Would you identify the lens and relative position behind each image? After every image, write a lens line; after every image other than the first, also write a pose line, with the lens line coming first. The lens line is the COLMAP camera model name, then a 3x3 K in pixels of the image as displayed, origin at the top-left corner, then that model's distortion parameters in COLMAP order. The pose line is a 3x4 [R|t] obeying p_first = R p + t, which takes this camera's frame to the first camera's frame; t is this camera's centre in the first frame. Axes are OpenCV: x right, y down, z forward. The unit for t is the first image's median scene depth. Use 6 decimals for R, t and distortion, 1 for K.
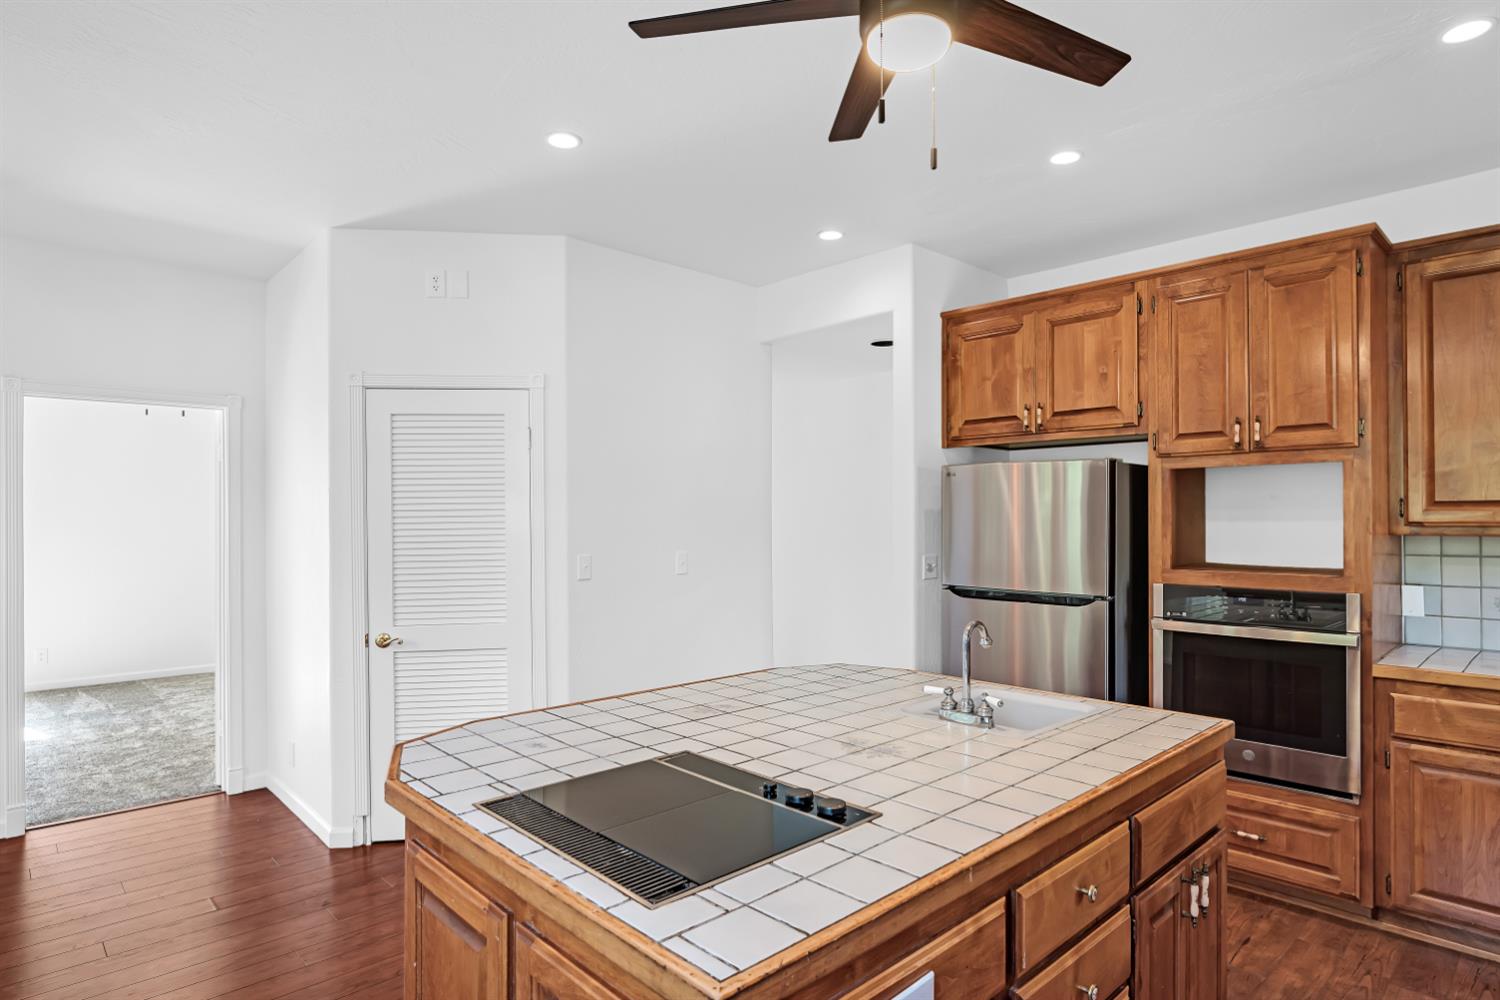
lens RADIAL K [[869.5, 0, 749.9], [0, 869.5, 504.9], [0, 0, 1]] dist [-0.008500, -0.002500]
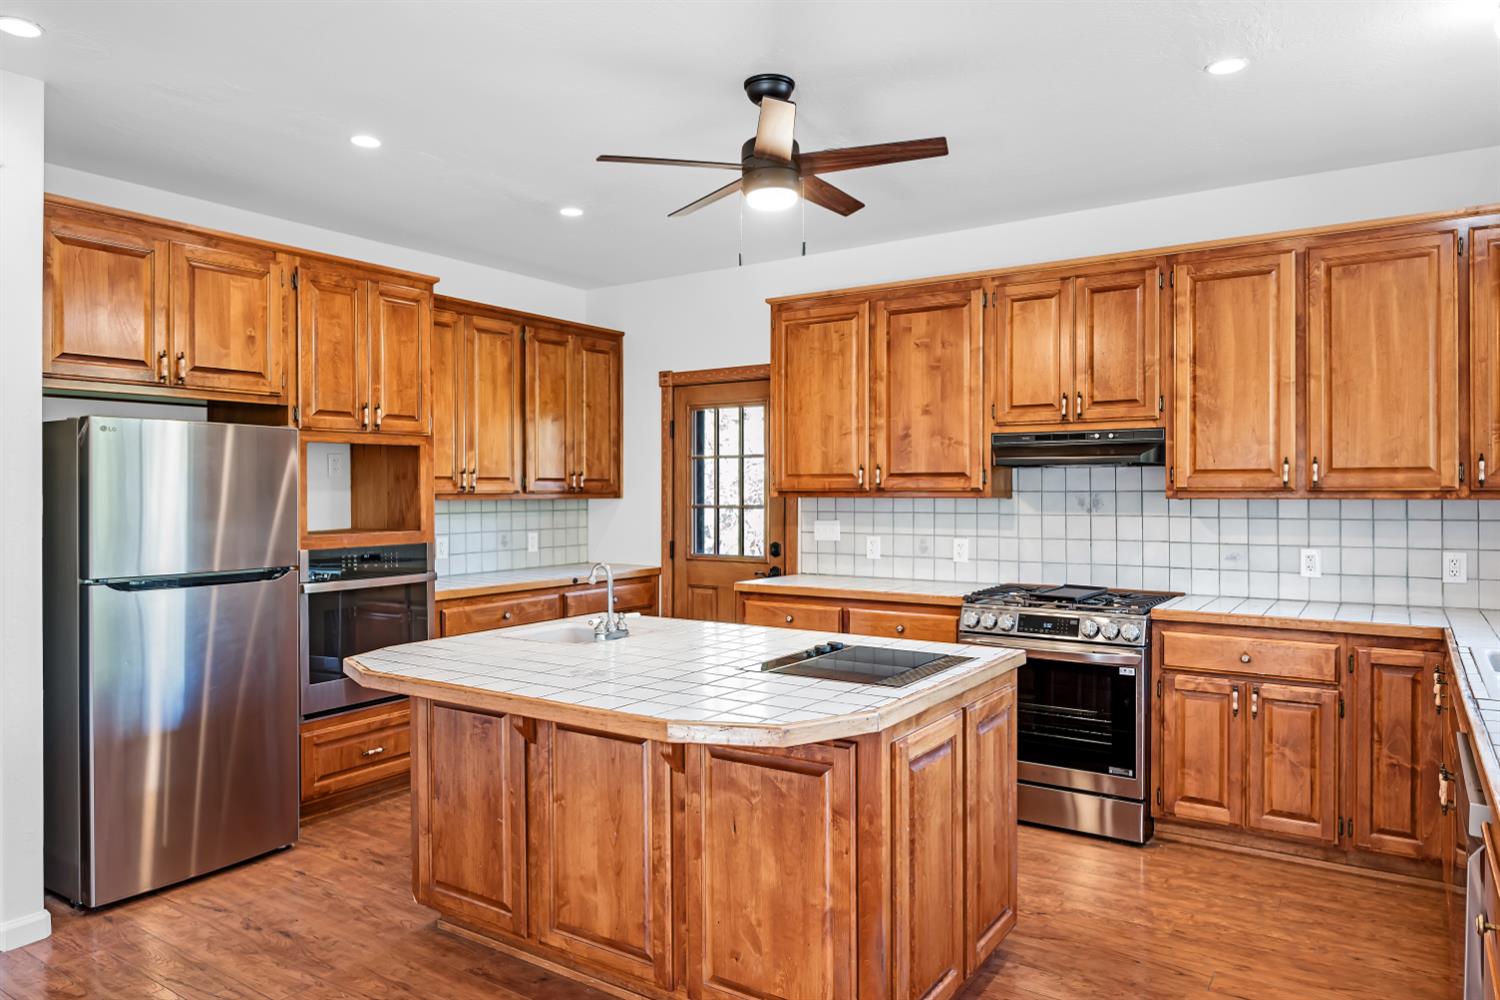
lens RADIAL K [[967.7, 0, 759.5], [0, 967.7, 502.3], [0, 0, 1]] dist [-0.008833, 0.002820]
pose [[-0.208987, -0.008357, 0.977883, -0.788209], [-0.012526, 0.999904, 0.005868, 0.018886], [-0.977838, -0.011023, -0.209072, 0.705183]]
